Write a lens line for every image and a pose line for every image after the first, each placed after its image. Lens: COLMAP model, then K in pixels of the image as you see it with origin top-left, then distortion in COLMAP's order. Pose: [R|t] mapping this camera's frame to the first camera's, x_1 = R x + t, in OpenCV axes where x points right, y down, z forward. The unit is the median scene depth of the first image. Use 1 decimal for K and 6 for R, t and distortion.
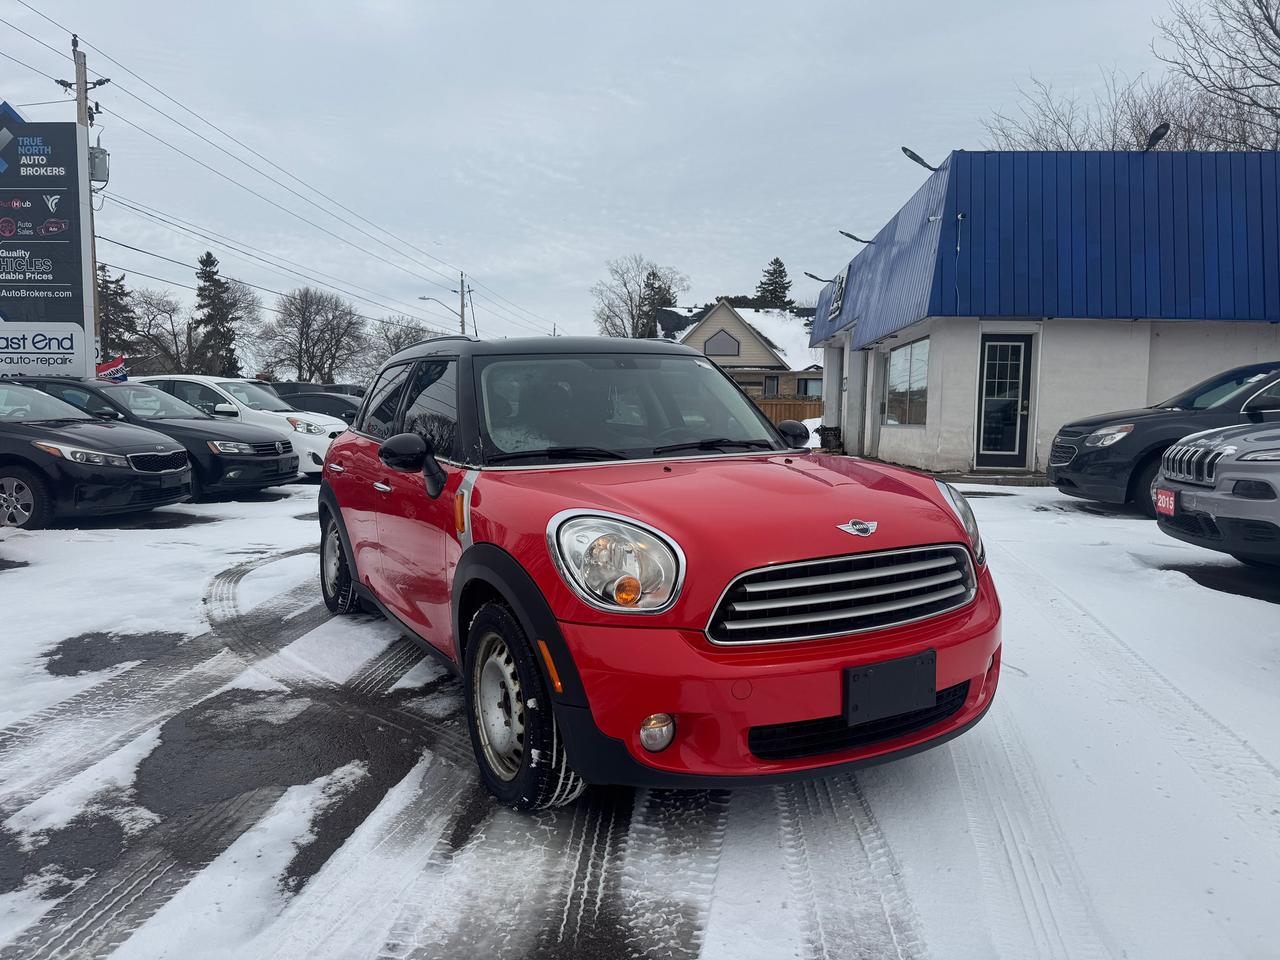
lens RADIAL K [[911.0, 0, 640.0], [0, 911.0, 480.0], [0, 0, 1]] dist [0.081560, -0.097460]
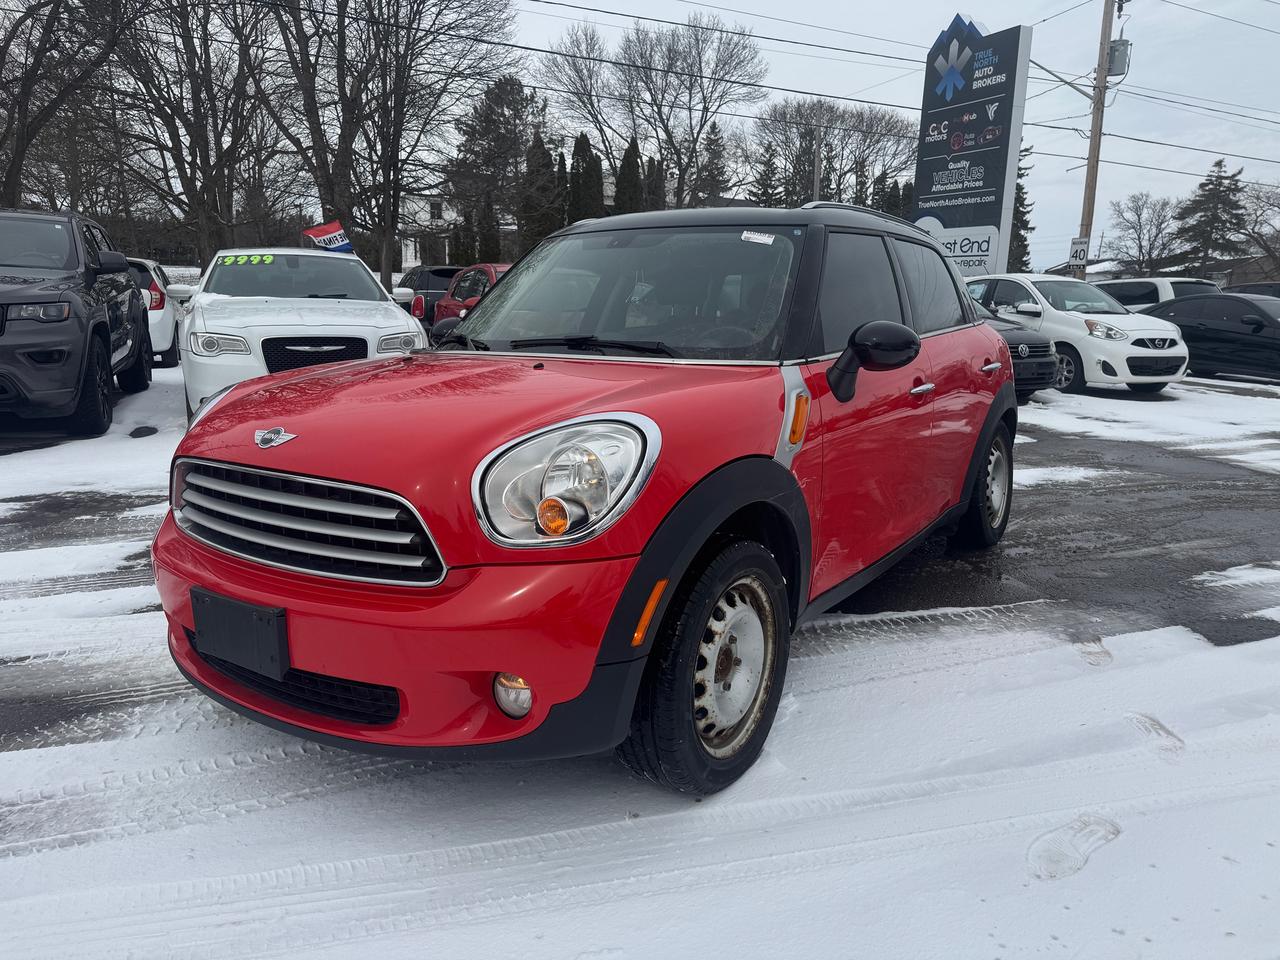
lens RADIAL K [[917.8, 0, 635.8], [0, 917.8, 477.0], [0, 0, 1]] dist [0.027701, -0.030711]
pose [[0.438110, 0.181496, -0.880409, 0.195972], [-0.094190, 0.983283, 0.155832, -0.012476], [0.893973, 0.014654, 0.447881, 0.164310]]
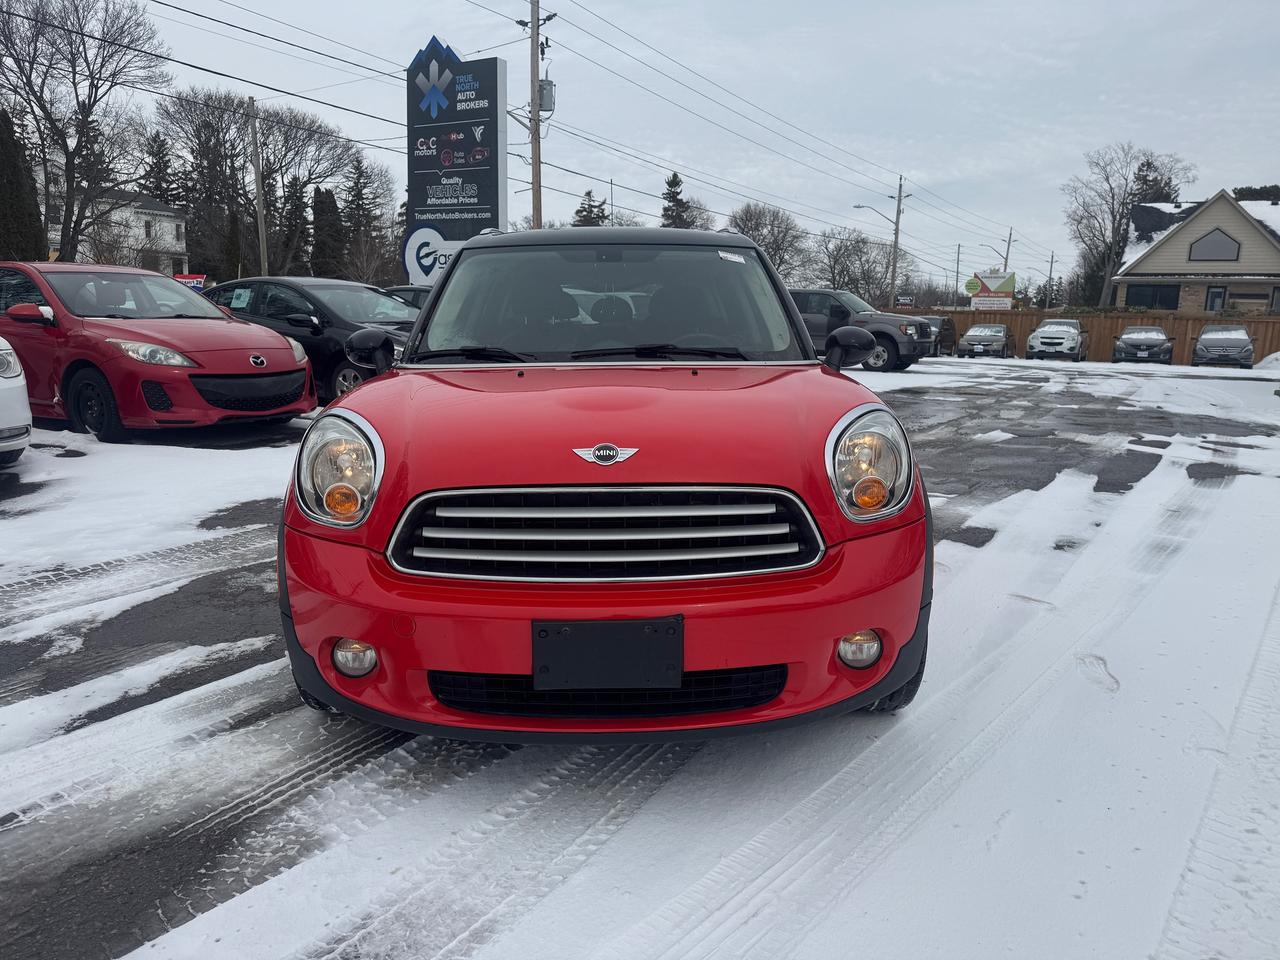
lens RADIAL K [[911.0, 0, 640.0], [0, 911.0, 480.0], [0, 0, 1]] dist [0.081560, -0.097460]
pose [[0.881616, 0.096732, -0.461949, 0.112987], [-0.054338, 0.993066, 0.104246, -0.001653], [0.468830, -0.066804, 0.880759, 0.056108]]
